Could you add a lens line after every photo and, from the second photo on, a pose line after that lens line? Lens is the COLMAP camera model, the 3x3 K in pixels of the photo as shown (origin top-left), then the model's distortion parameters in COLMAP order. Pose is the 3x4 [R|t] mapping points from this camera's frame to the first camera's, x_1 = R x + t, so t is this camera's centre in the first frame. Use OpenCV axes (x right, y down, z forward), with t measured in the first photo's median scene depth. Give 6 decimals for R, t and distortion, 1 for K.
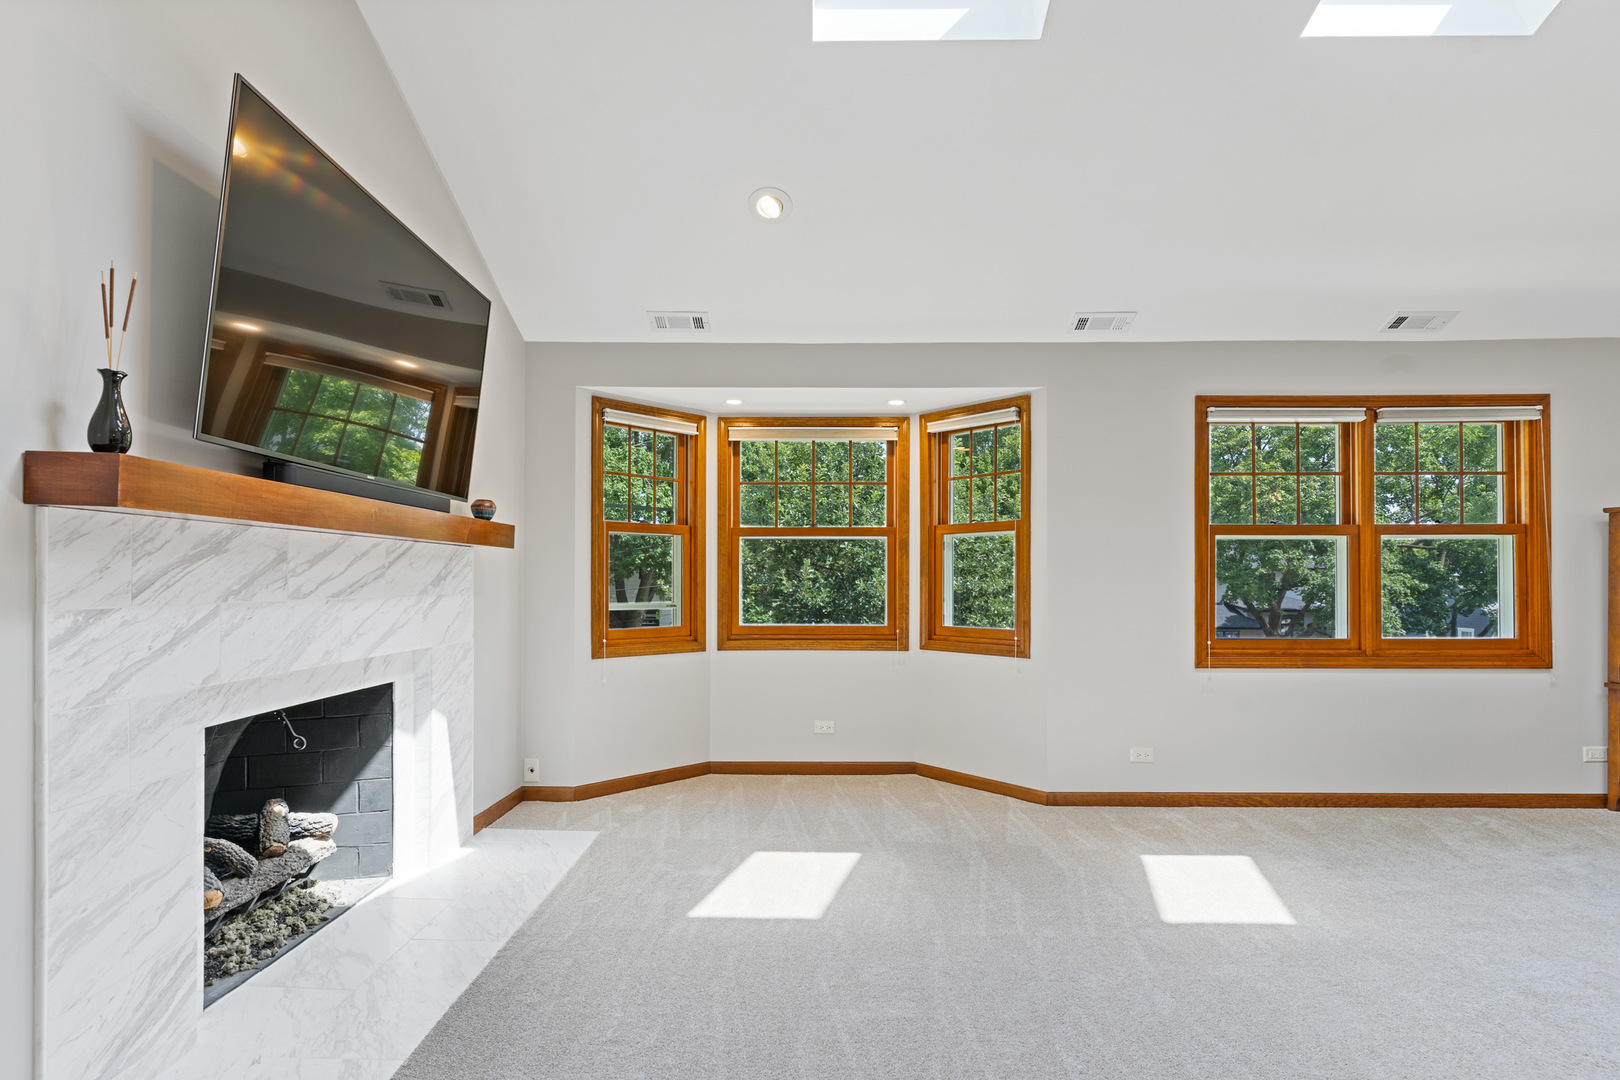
lens RADIAL K [[781.6, 0, 798.7], [0, 781.6, 577.5], [0, 0, 1]] dist [0.001596, -0.000678]
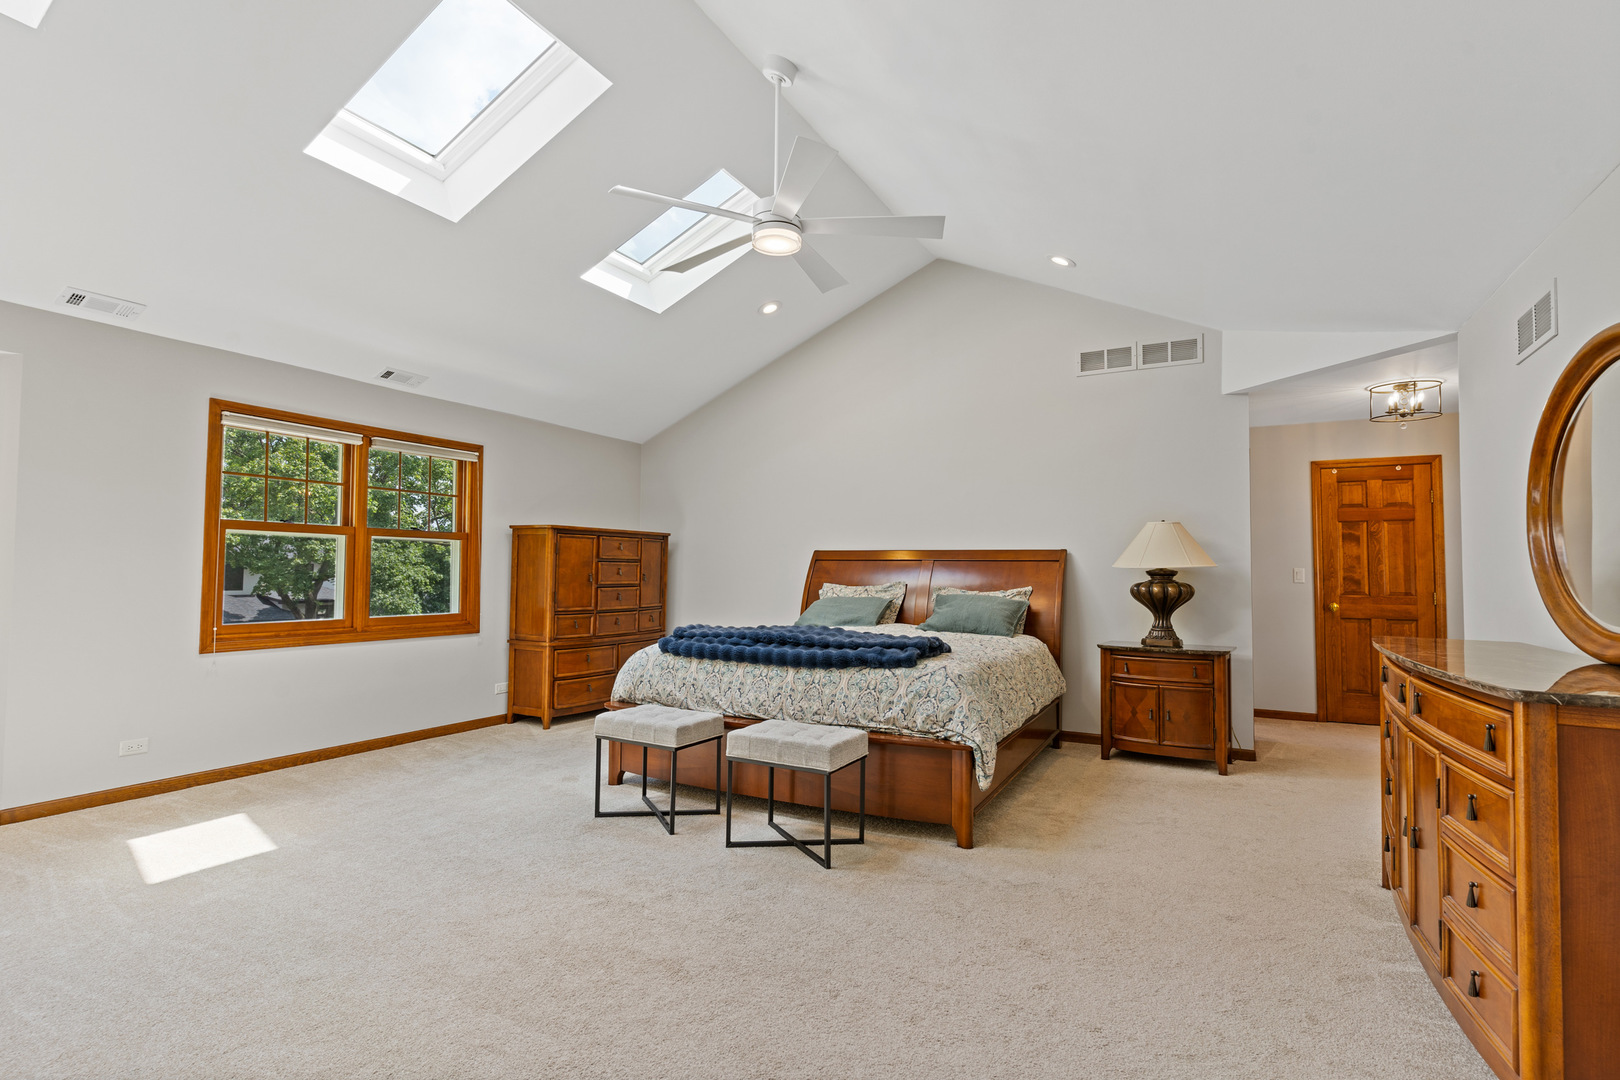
lens RADIAL K [[781.6, 0, 810.6], [0, 781.6, 543.4], [0, 0, 1]] dist [0.001596, -0.000678]
pose [[0.443266, 0.037857, 0.895590, -0.080035], [-0.009466, 0.999250, -0.037554, -0.001624], [-0.896340, 0.008169, 0.443292, -0.212449]]
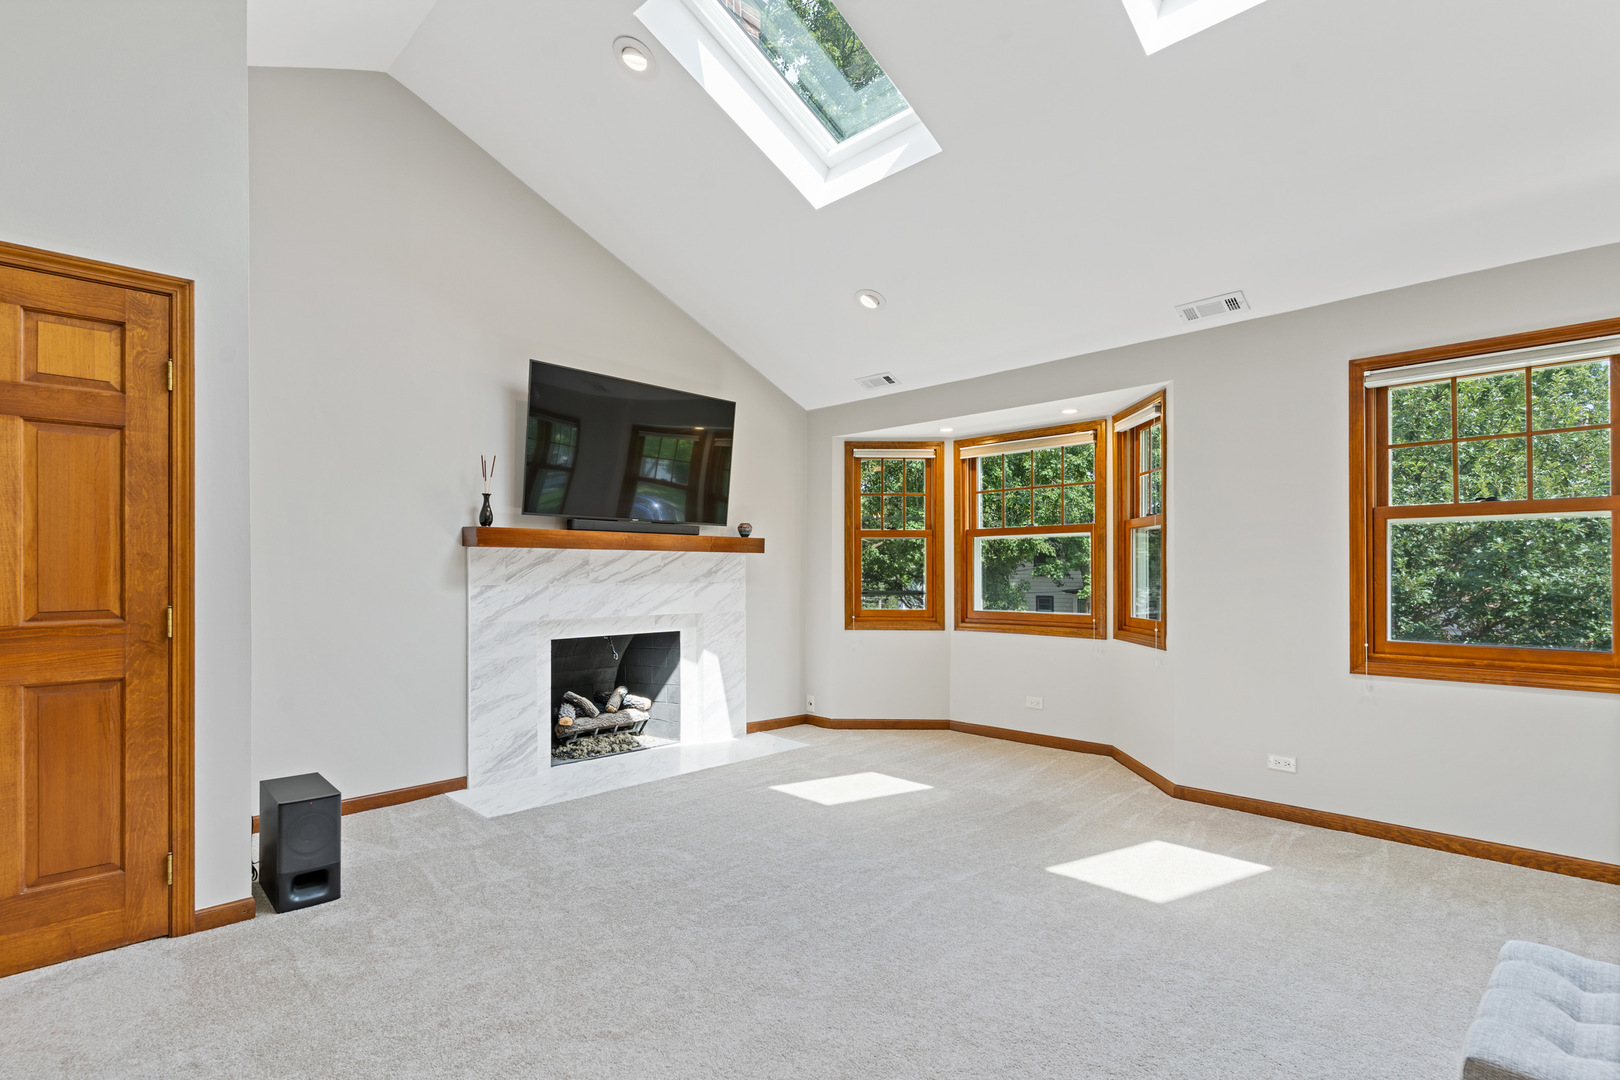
lens RADIAL K [[781.6, 0, 812.0], [0, 781.6, 567.3], [0, 0, 1]] dist [0.001596, -0.000678]
pose [[0.715606, -0.007242, -0.698467, 0.697549], [0.004157, 0.999973, -0.006109, 0.000743], [0.698492, 0.001468, 0.715616, -0.042781]]
